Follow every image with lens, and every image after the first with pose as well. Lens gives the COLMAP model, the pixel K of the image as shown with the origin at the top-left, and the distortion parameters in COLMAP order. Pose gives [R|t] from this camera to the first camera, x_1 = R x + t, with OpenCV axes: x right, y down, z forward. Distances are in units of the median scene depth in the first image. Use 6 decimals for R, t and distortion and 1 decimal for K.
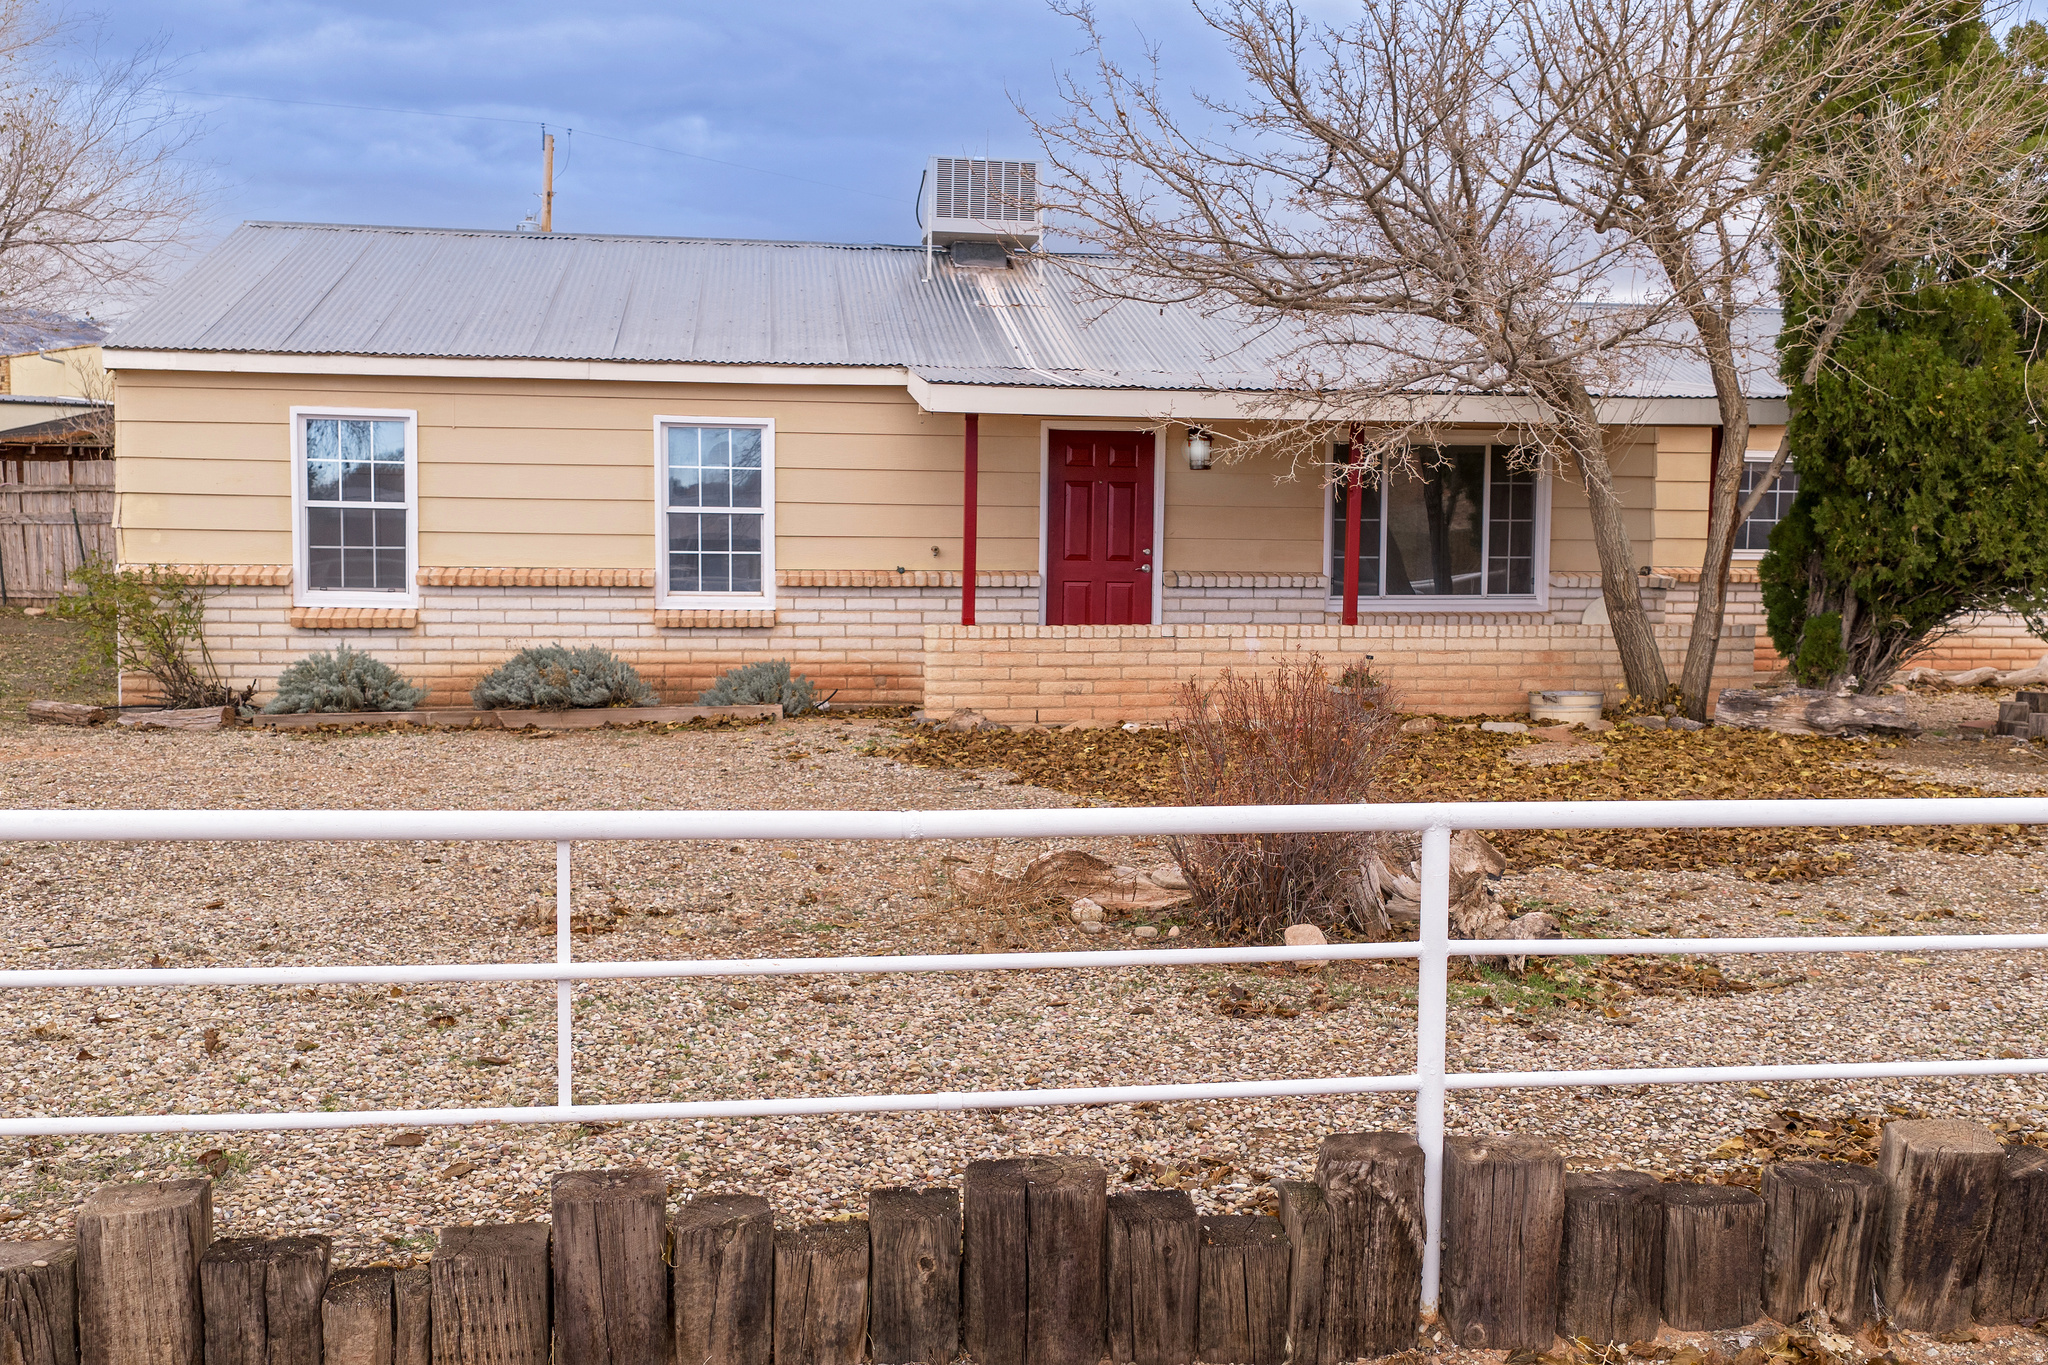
lens RADIAL K [[2087.8, 0, 1035.4], [0, 2087.8, 688.4], [0, 0, 1]] dist [0.018708, -0.020978]
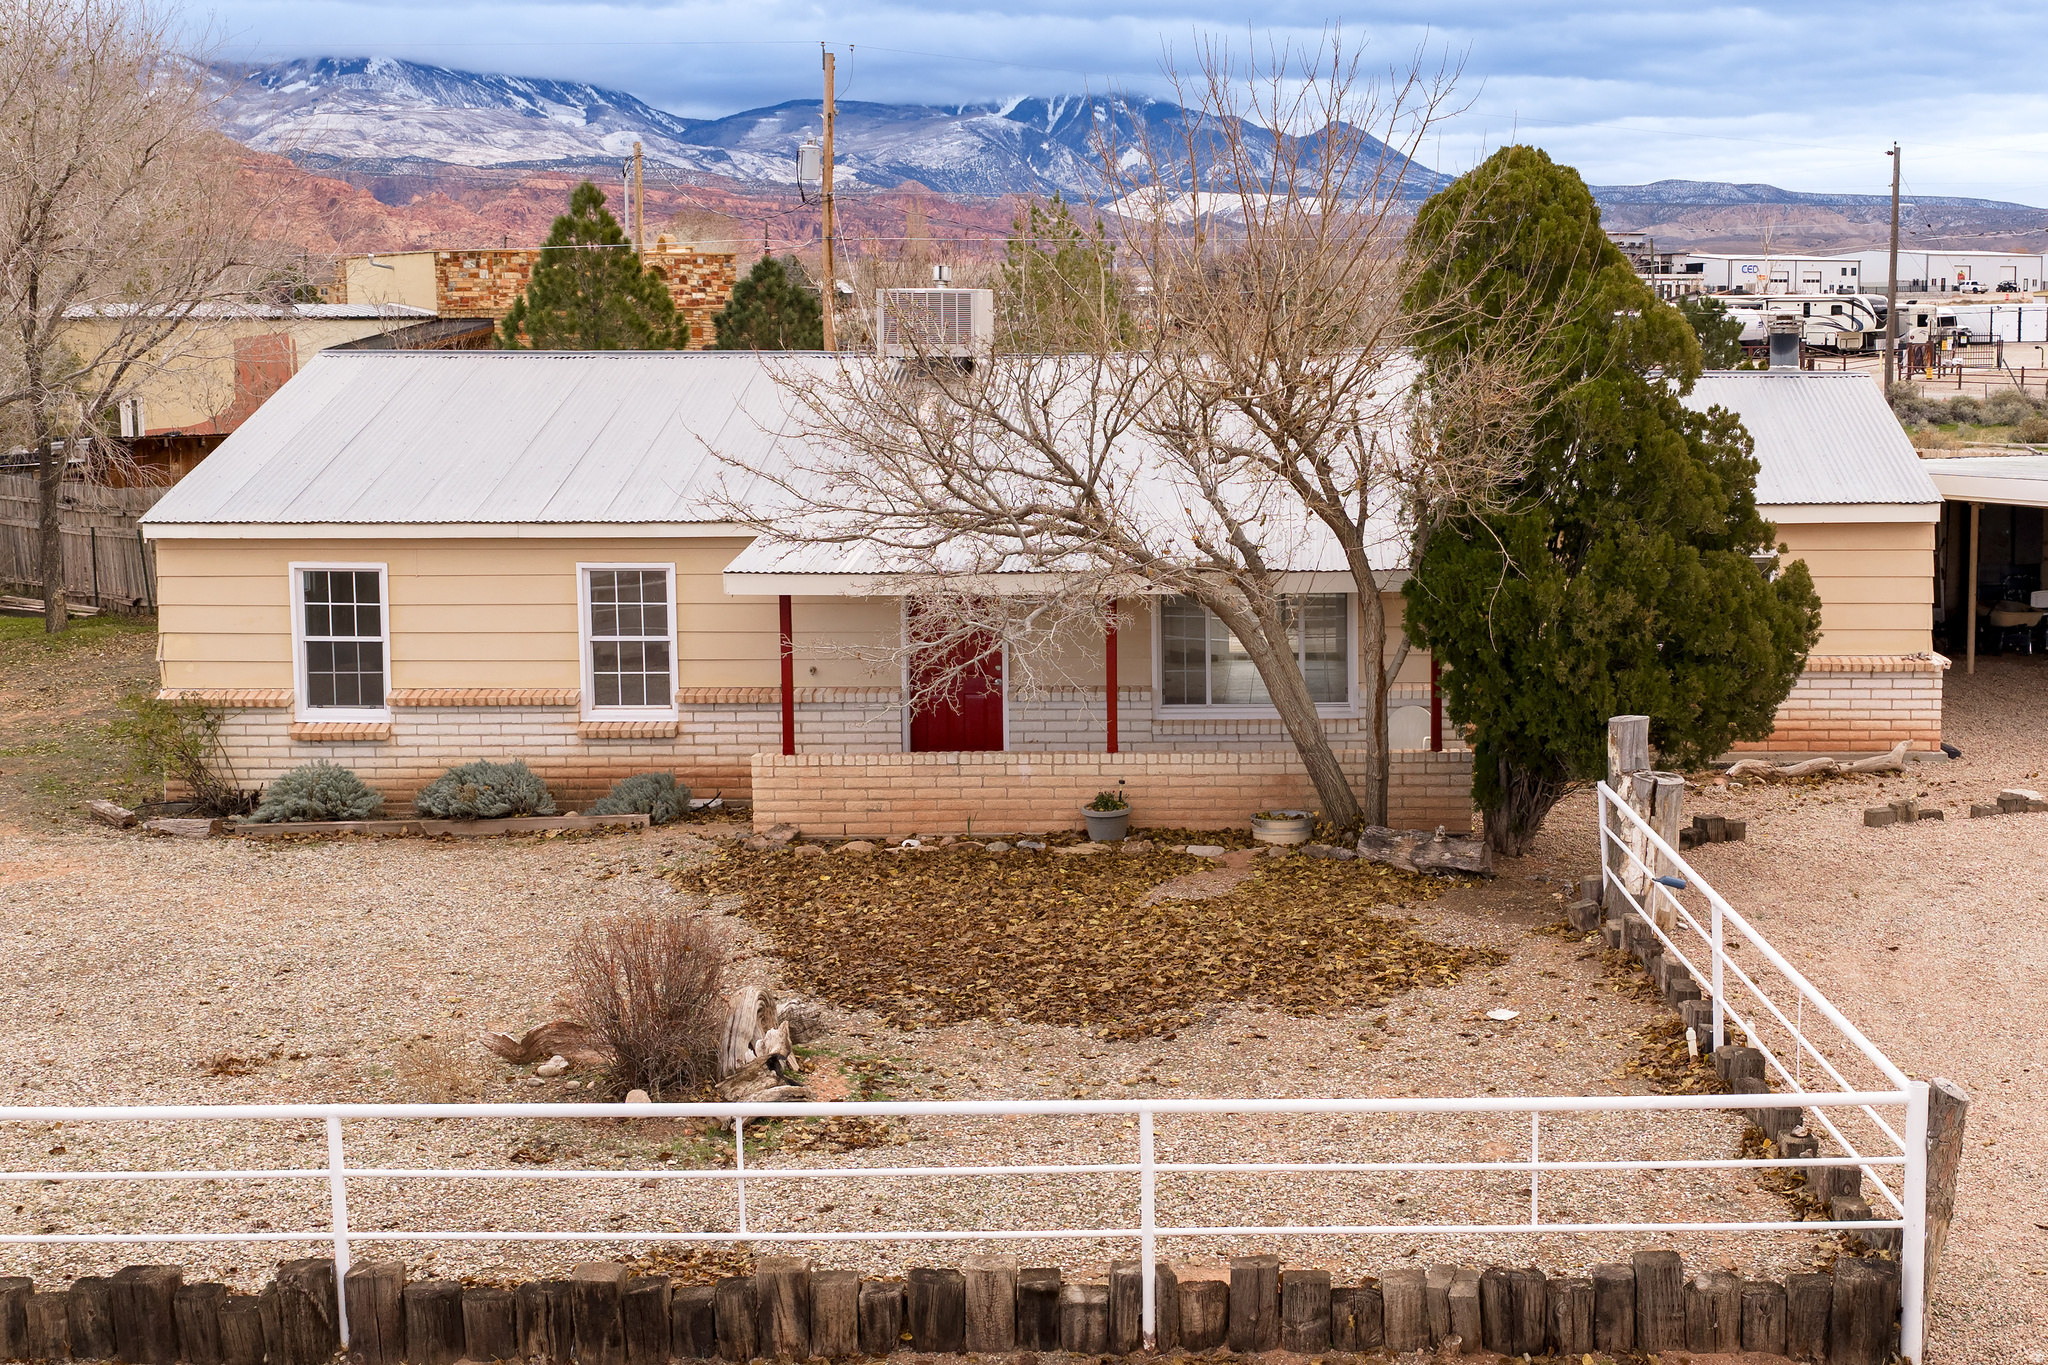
lens RADIAL K [[2560.7, 0, 1193.4], [0, 2560.7, 549.9], [0, 0, 1]] dist [0.024038, -0.063586]
pose [[0.984576, -0.002783, -0.174933, 0.466142], [0.004212, 0.999961, 0.007799, -0.161606], [0.174904, -0.008415, 0.984549, -0.429820]]
